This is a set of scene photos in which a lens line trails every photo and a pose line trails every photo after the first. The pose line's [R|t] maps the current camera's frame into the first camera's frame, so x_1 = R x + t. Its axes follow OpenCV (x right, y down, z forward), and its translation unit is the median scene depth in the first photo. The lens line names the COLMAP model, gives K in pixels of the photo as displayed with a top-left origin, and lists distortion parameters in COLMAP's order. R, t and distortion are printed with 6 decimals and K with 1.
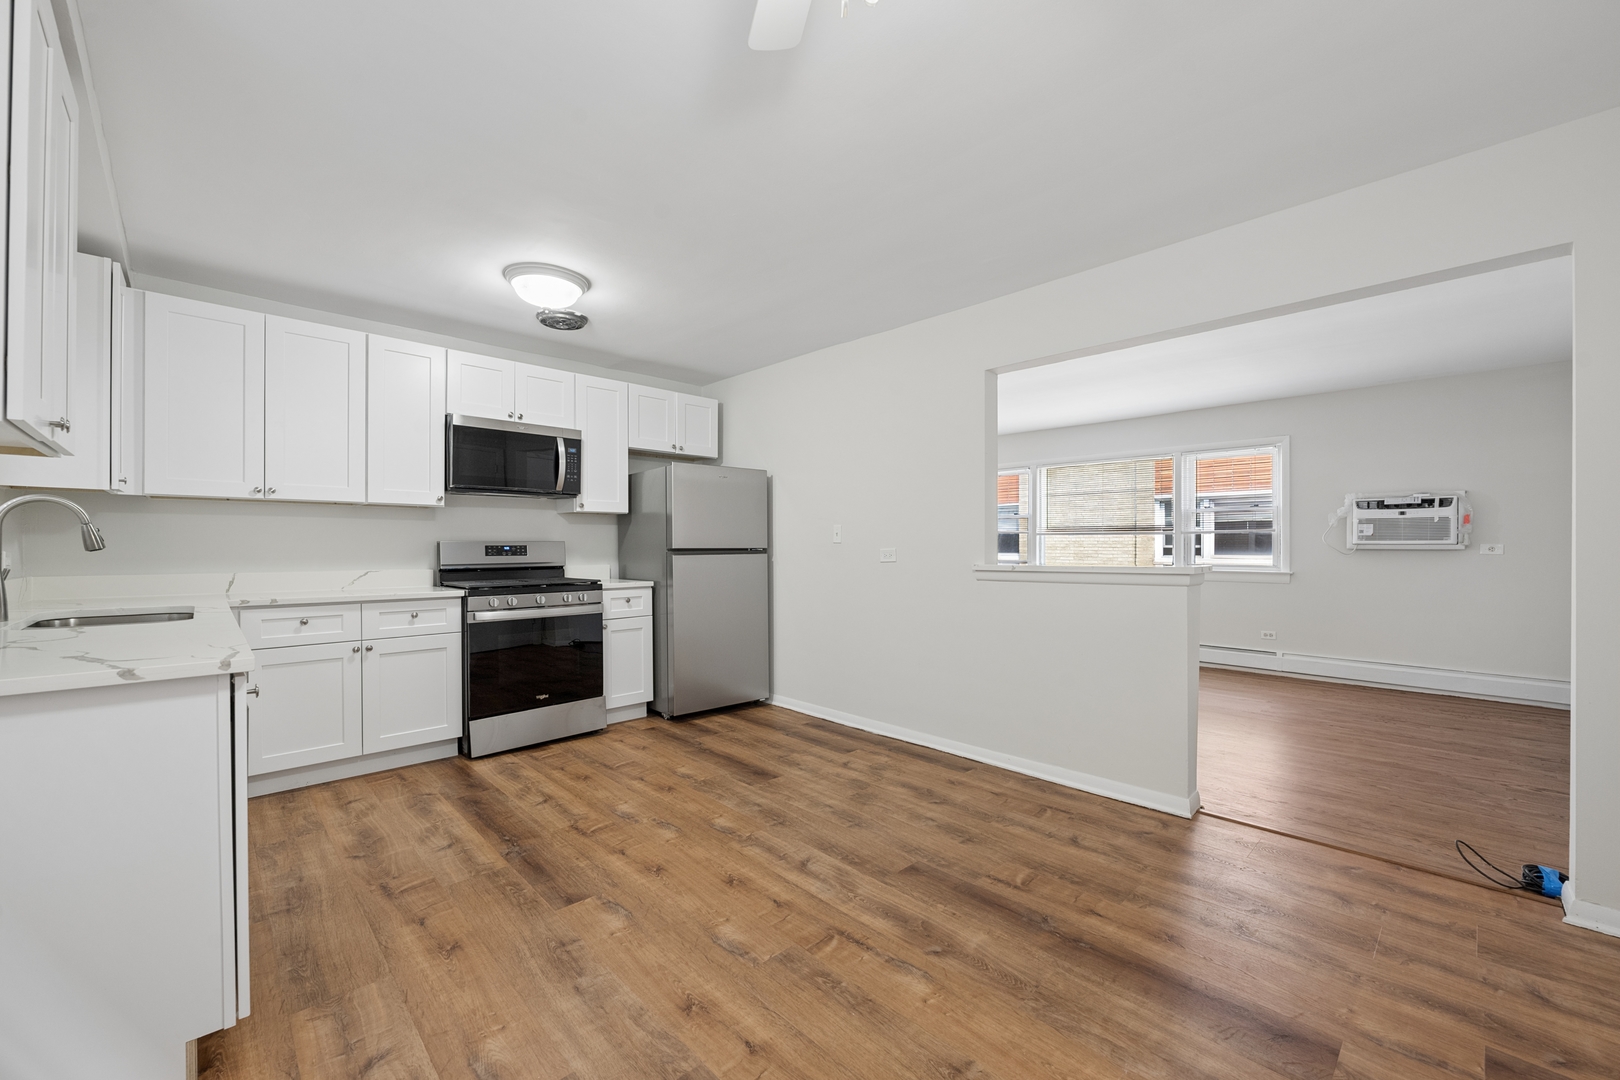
lens RADIAL K [[649.1, 0, 806.6], [0, 649.1, 550.3], [0, 0, 1]] dist [-0.007862, 0.000495]
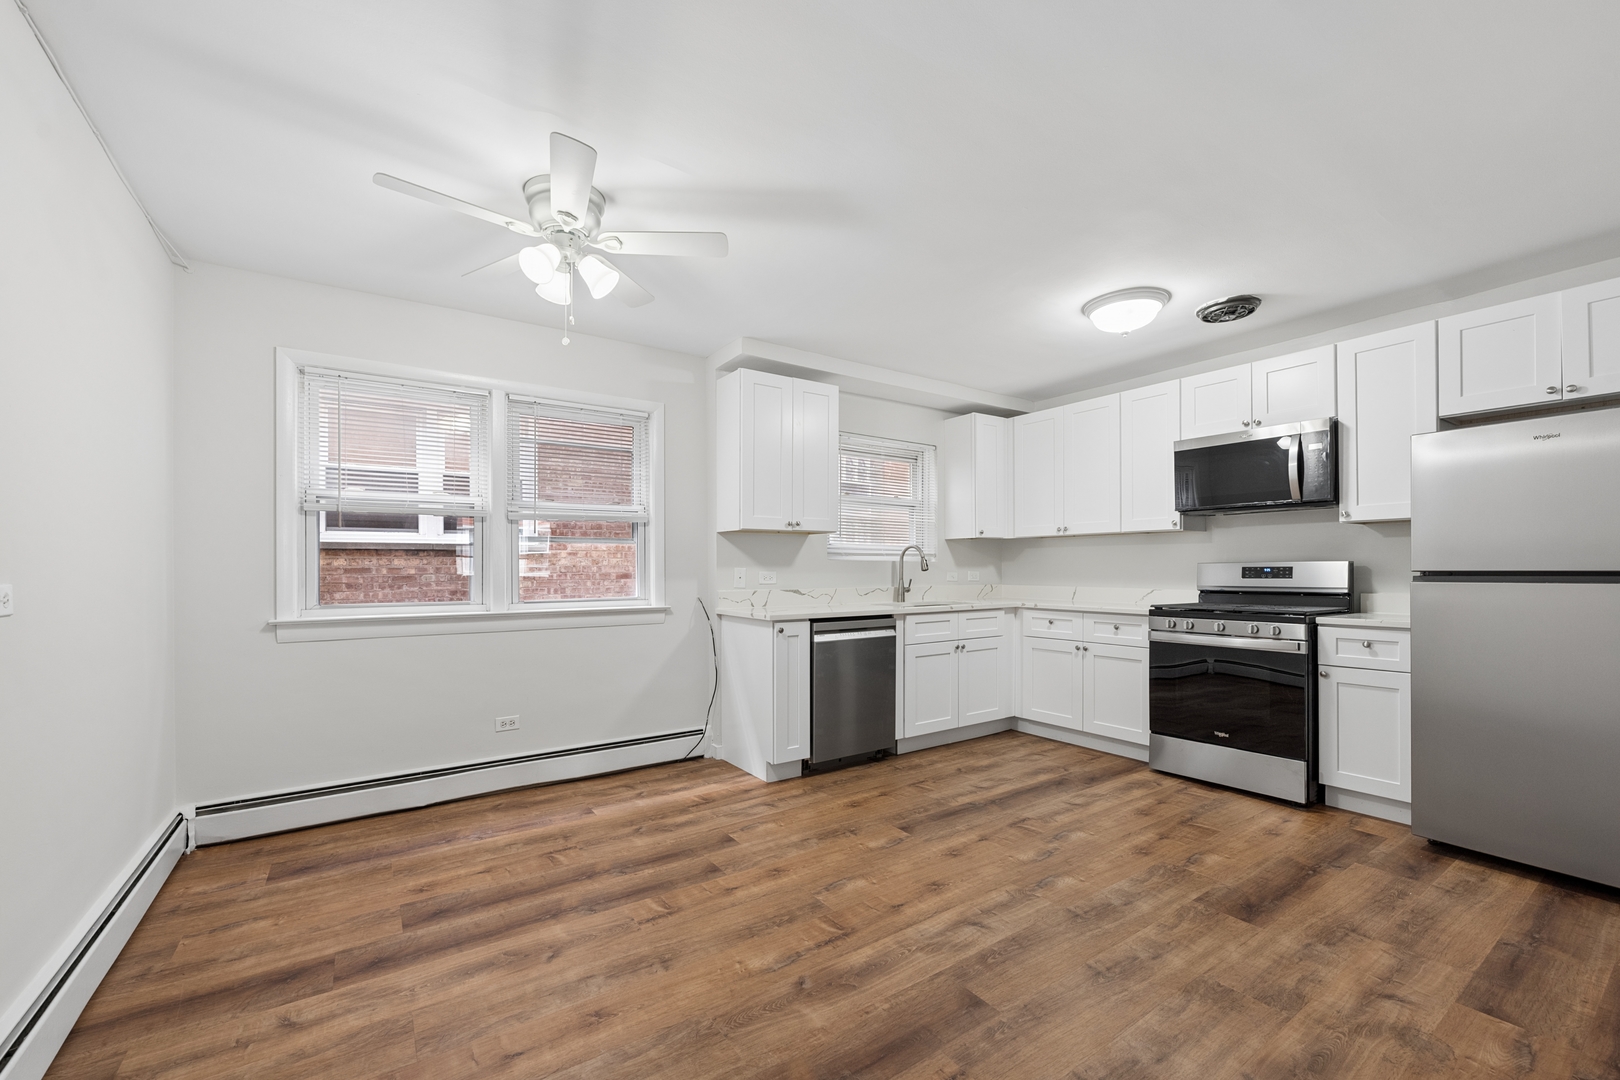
lens RADIAL K [[656.0, 0, 813.3], [0, 656.0, 570.9], [0, 0, 1]] dist [-0.006464, 0.000223]
pose [[-0.160996, 0.004757, -0.986944, 0.693425], [-0.002712, 0.999982, 0.005263, -0.006529], [0.986951, 0.003524, -0.160981, 0.693195]]
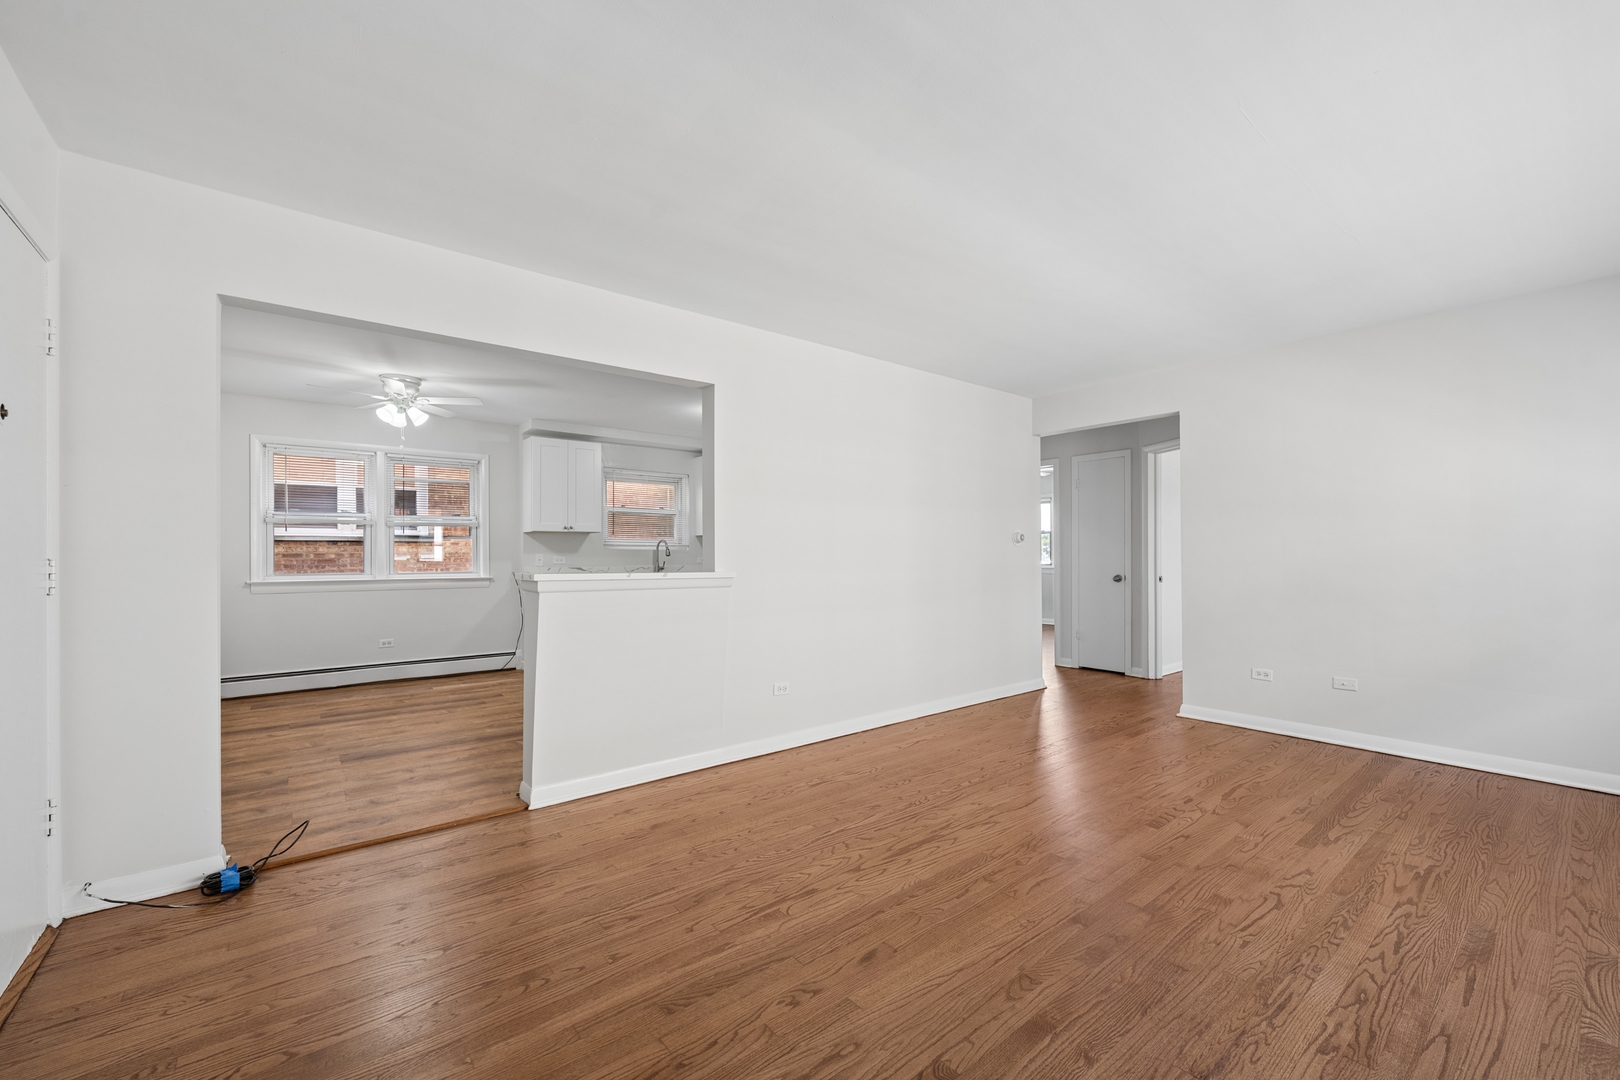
lens RADIAL K [[652.8, 0, 808.5], [0, 652.8, 560.6], [0, 0, 1]] dist [-0.009387, 0.000533]
pose [[-0.089152, 0.008611, -0.995981, 1.458670], [-0.004944, 0.999946, 0.009088, -0.007034], [0.996006, 0.005734, -0.089105, 1.395218]]
